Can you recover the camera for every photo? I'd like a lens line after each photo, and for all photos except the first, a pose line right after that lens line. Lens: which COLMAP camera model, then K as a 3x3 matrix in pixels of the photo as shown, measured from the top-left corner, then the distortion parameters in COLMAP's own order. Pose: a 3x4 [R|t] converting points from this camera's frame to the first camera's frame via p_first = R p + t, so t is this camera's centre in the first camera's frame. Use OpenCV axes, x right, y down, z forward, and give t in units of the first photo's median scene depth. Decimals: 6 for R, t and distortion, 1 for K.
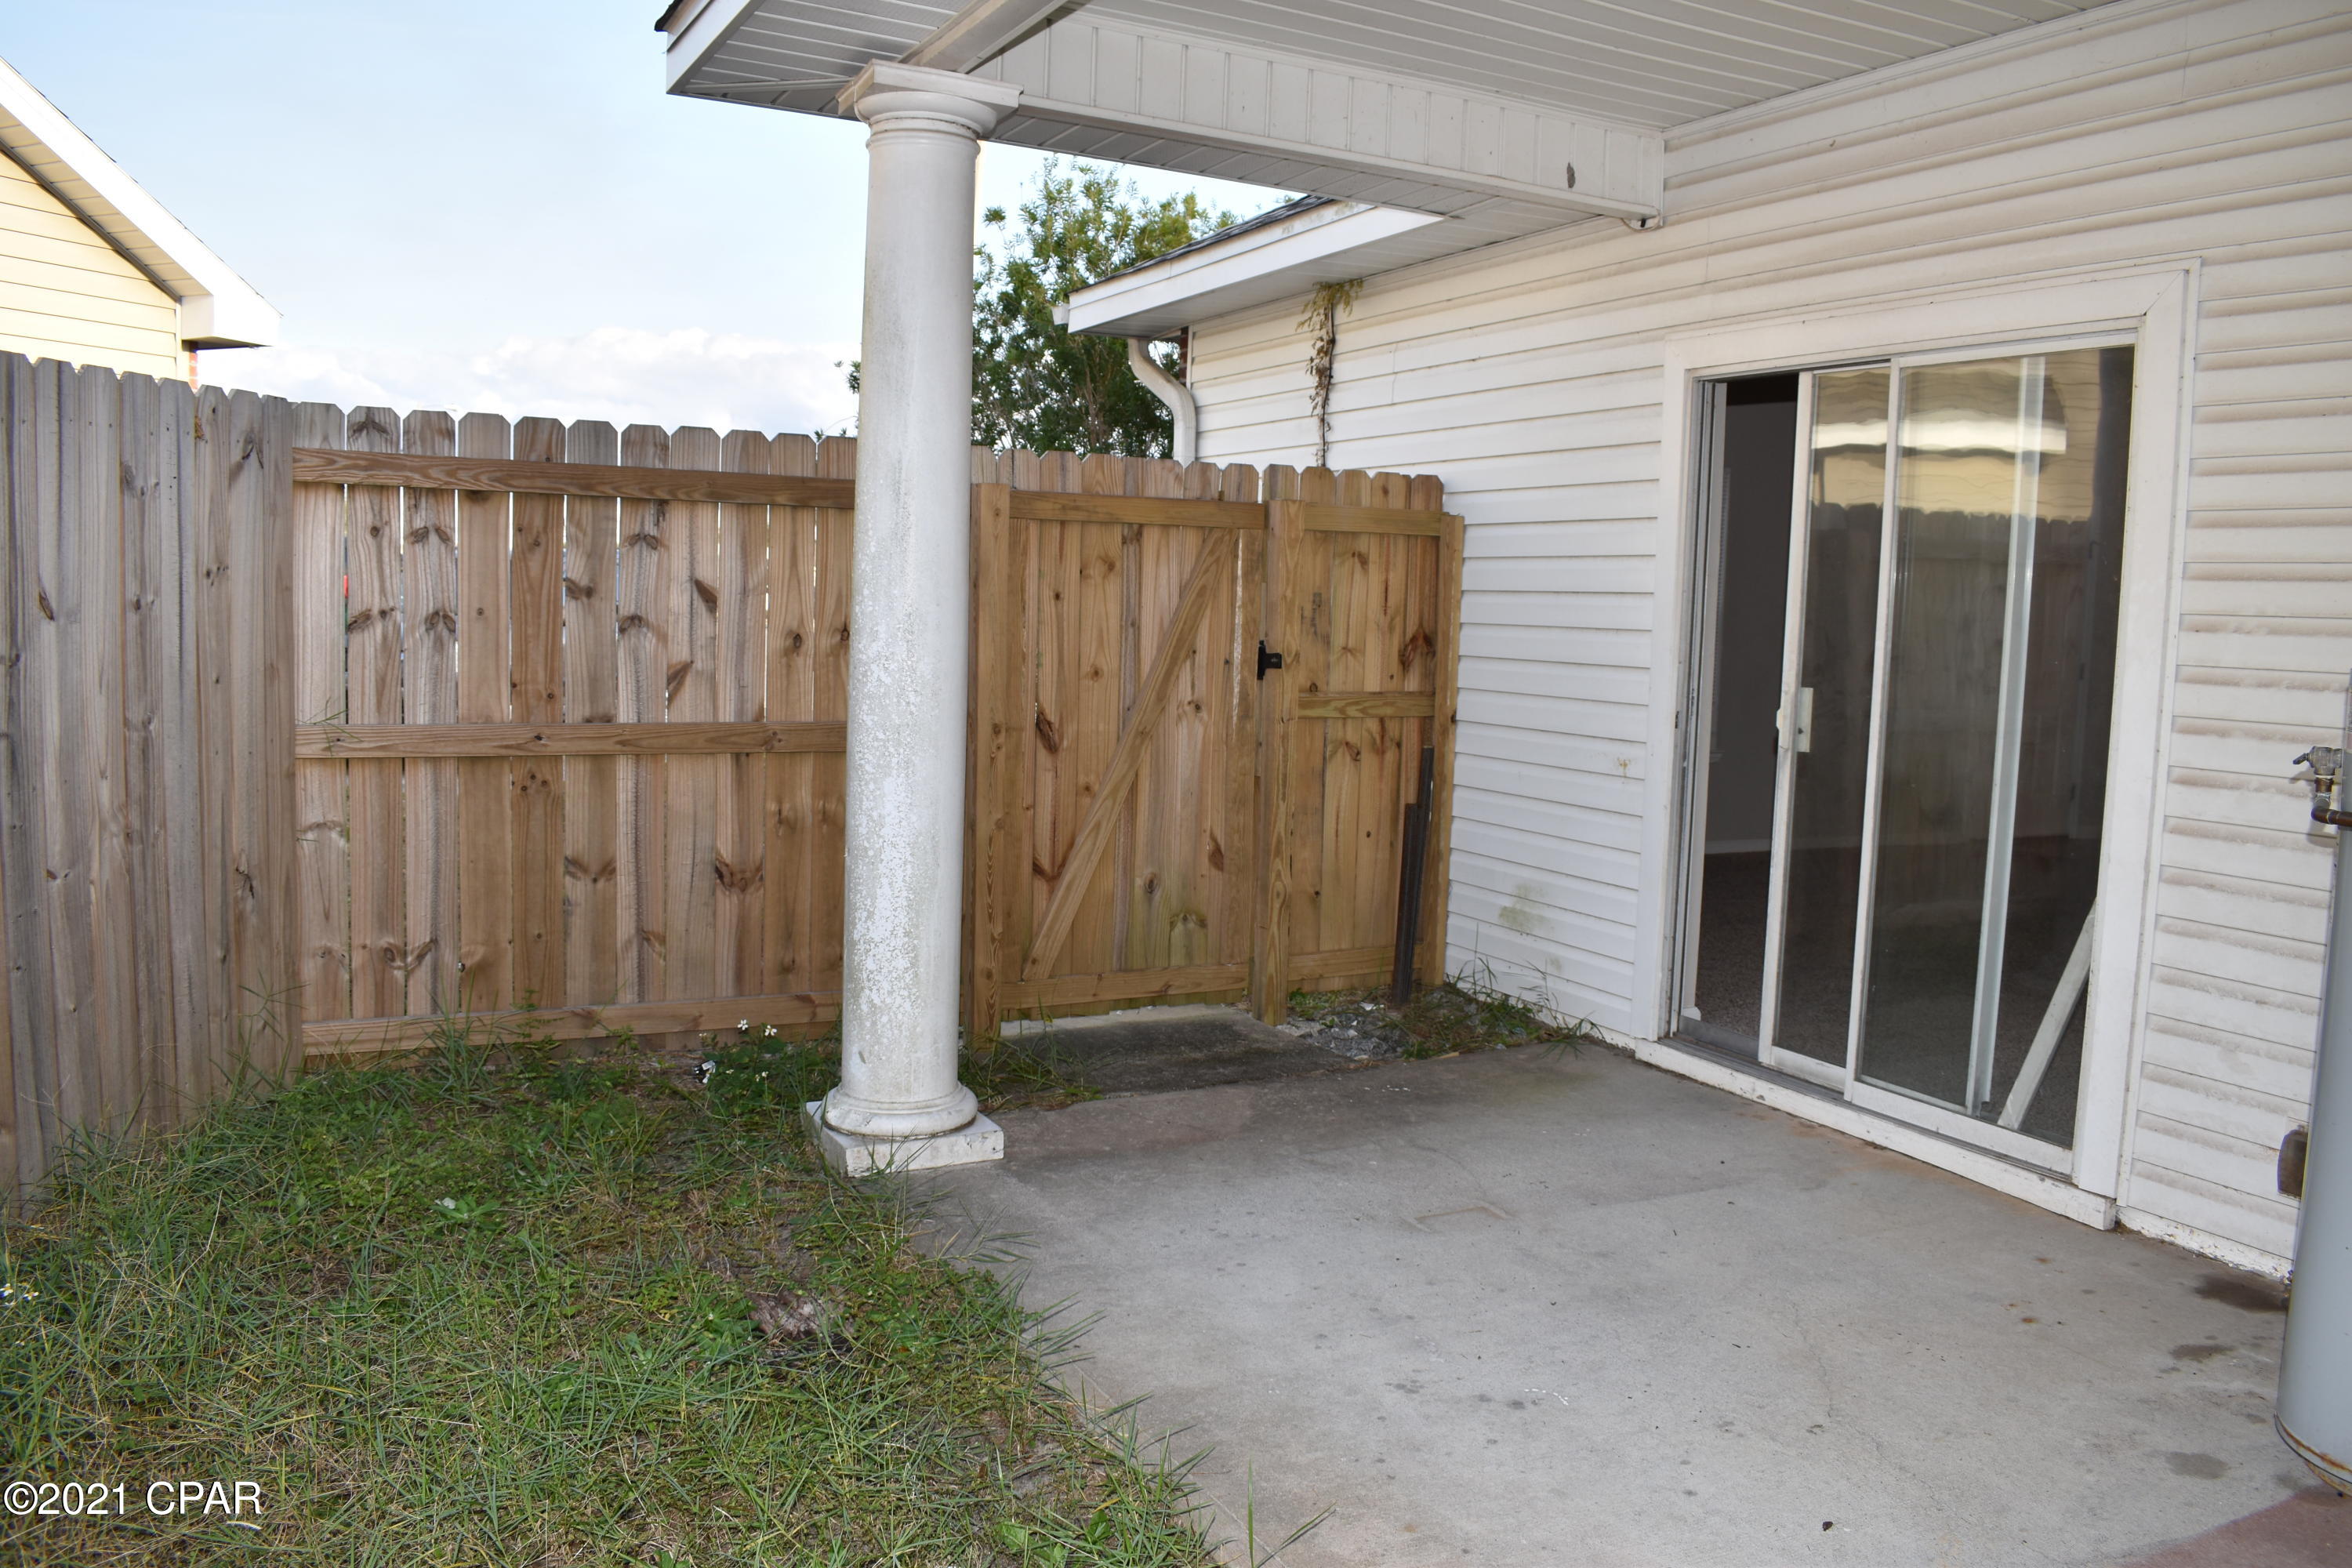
lens RADIAL K [[1840.8, 0, 1176.0], [0, 1840.8, 784.0], [0, 0, 1]] dist [-0.090419, 0.000017]
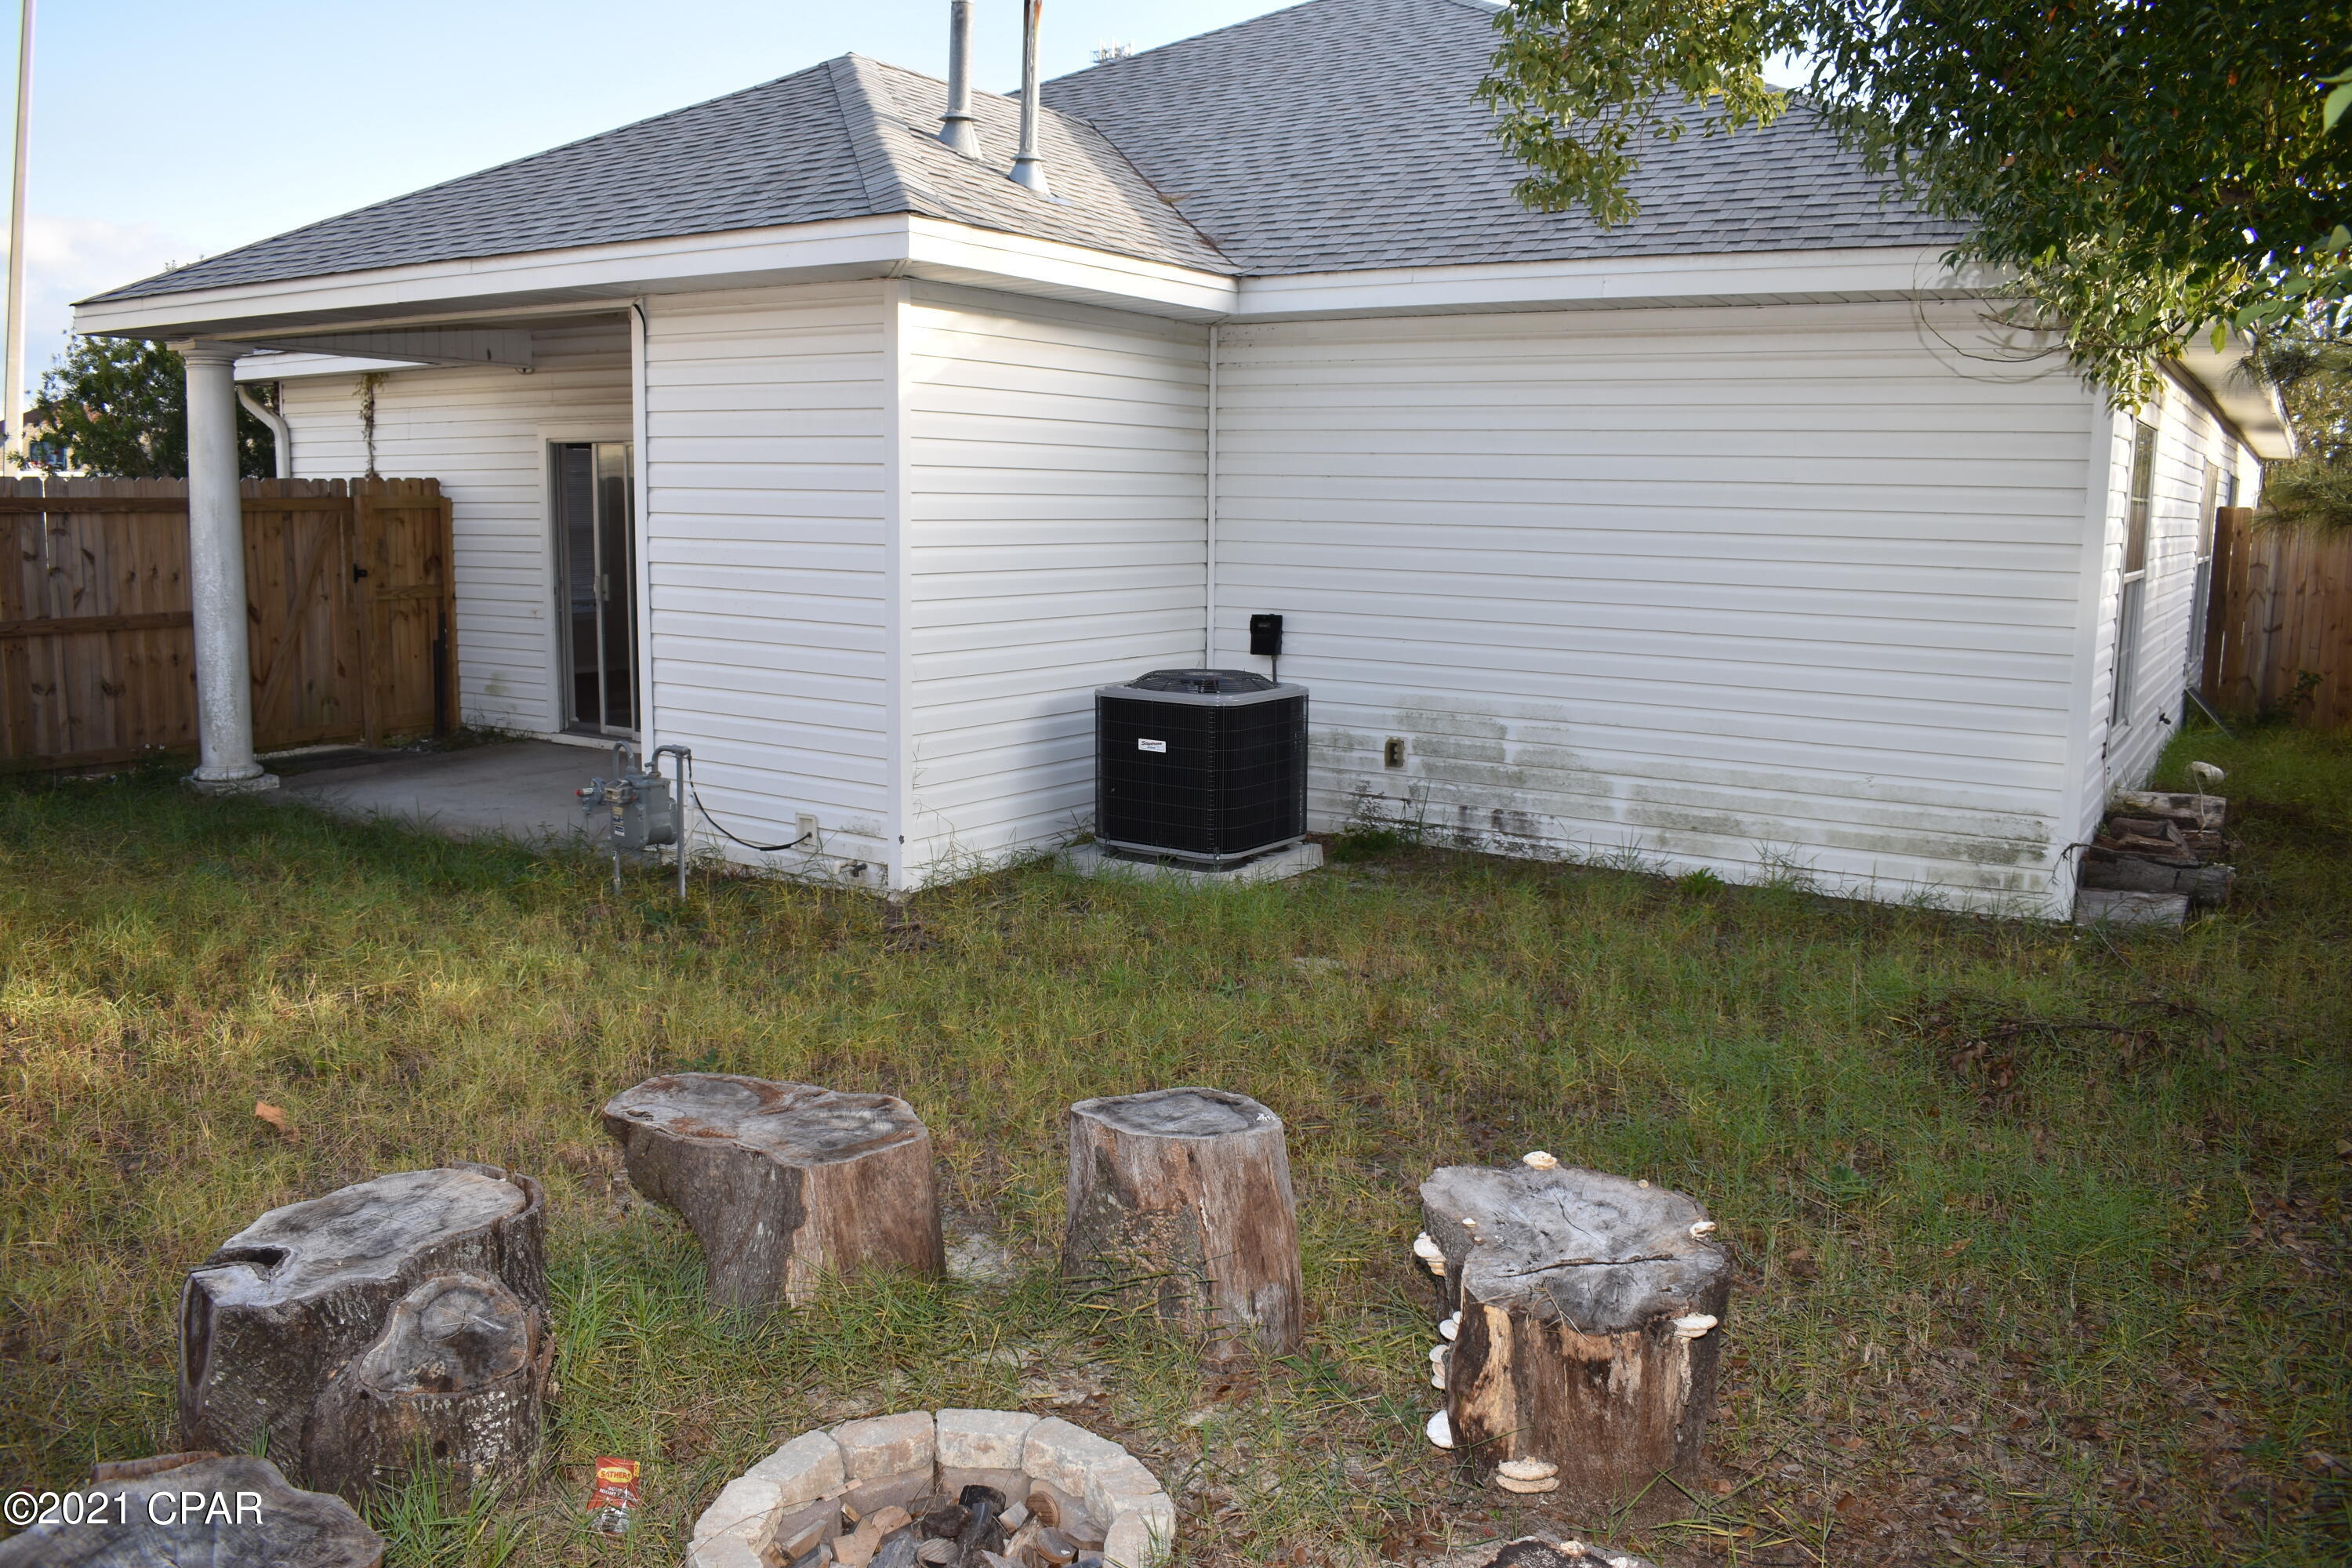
lens RADIAL K [[1840.8, 0, 1176.0], [0, 1840.8, 784.0], [0, 0, 1]] dist [-0.090419, 0.000017]
pose [[0.862519, -0.096659, 0.496708, -0.188948], [0.065232, 0.994635, 0.080281, 0.065512], [-0.501803, -0.036842, 0.864197, -1.224642]]
